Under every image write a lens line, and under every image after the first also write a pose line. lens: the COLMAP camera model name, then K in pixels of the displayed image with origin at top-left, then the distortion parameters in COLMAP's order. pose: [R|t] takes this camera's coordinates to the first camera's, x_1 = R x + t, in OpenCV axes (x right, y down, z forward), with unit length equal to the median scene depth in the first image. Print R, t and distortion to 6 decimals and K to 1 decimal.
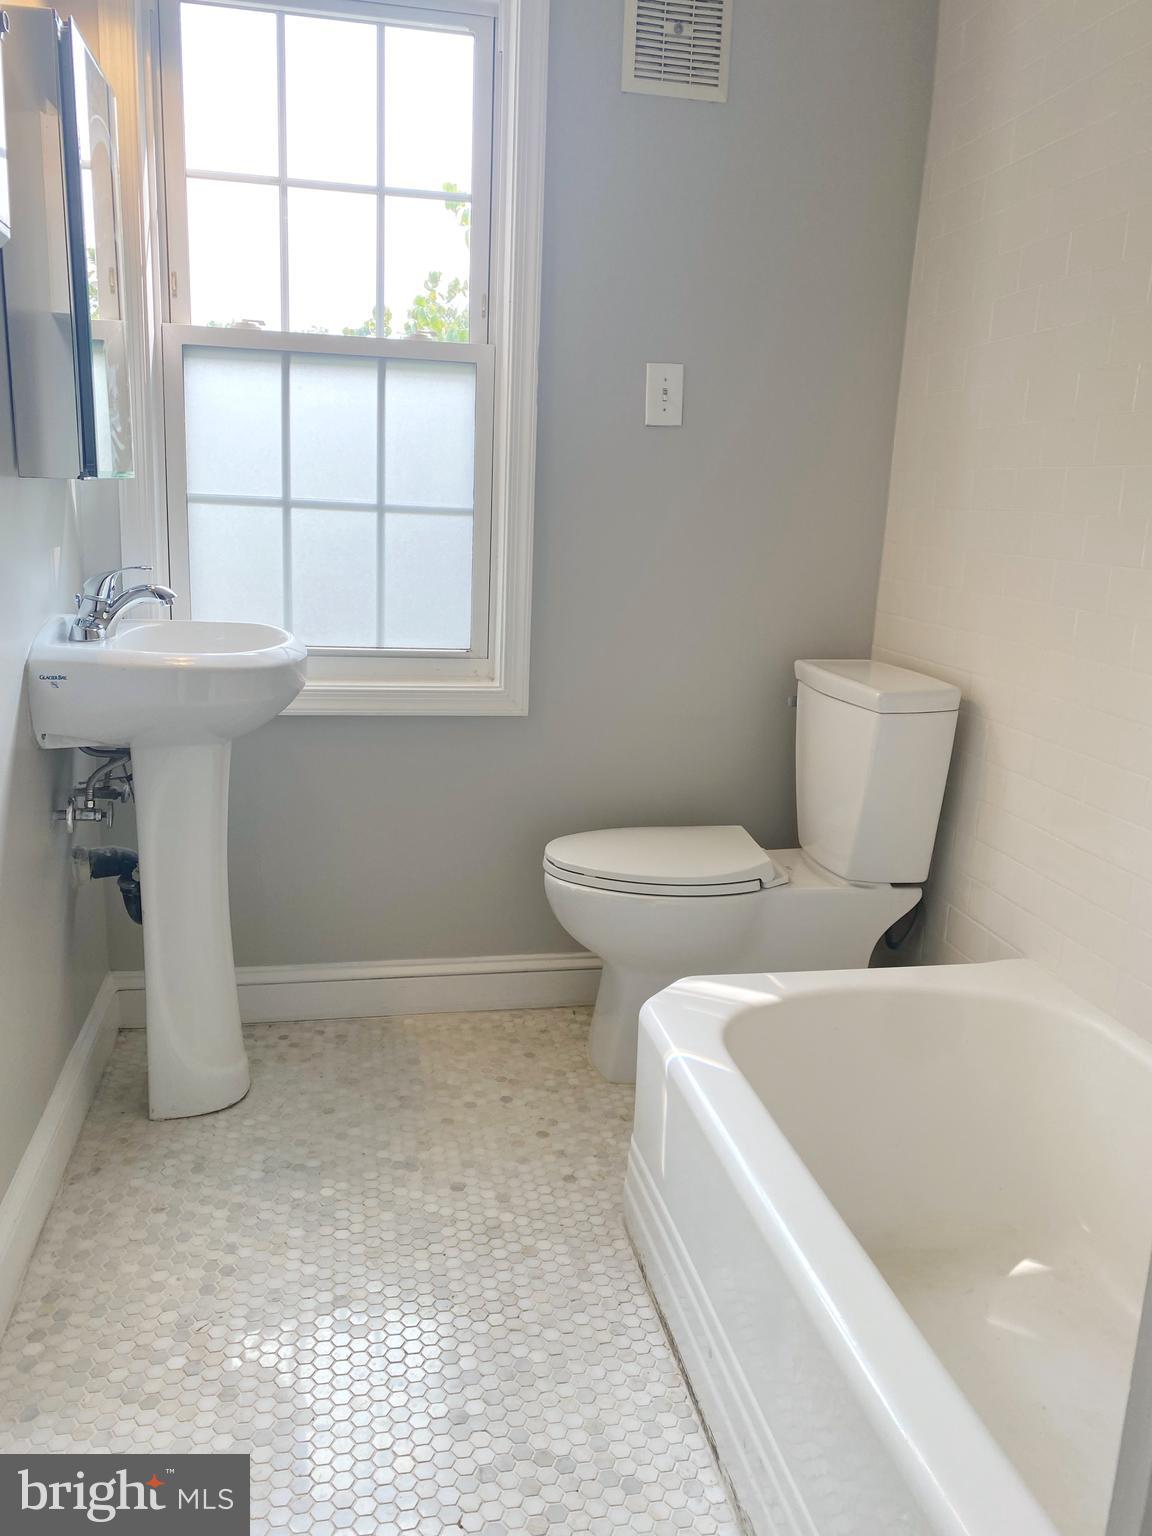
lens RADIAL K [[1217.6, 0, 576.0], [0, 1217.6, 768.0], [0, 0, 1]] dist [0.056962, -0.127385]
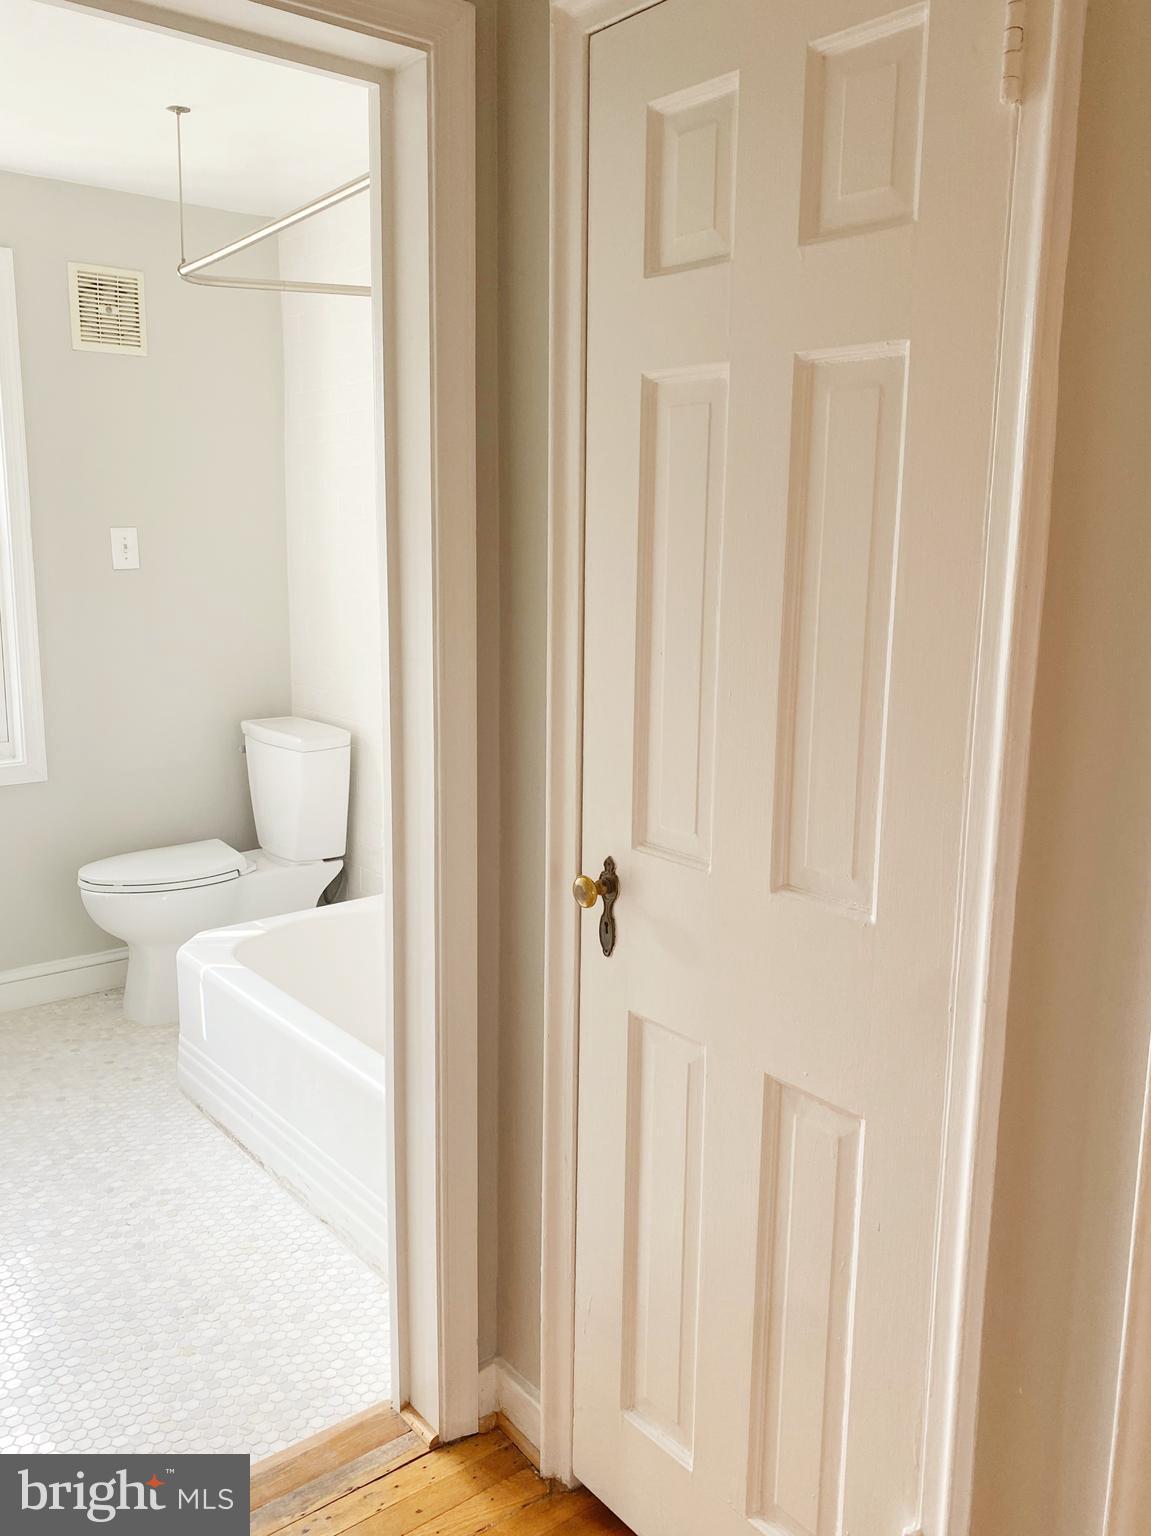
lens RADIAL K [[1217.6, 0, 575.5], [0, 1217.6, 768.0], [0, 0, 1]] dist [0.056962, -0.127385]
pose [[0.890601, -0.114704, 0.440082, -0.129426], [0.125748, 0.992054, 0.004092, 0.012818], [-0.437055, 0.051695, 0.897948, -0.553696]]
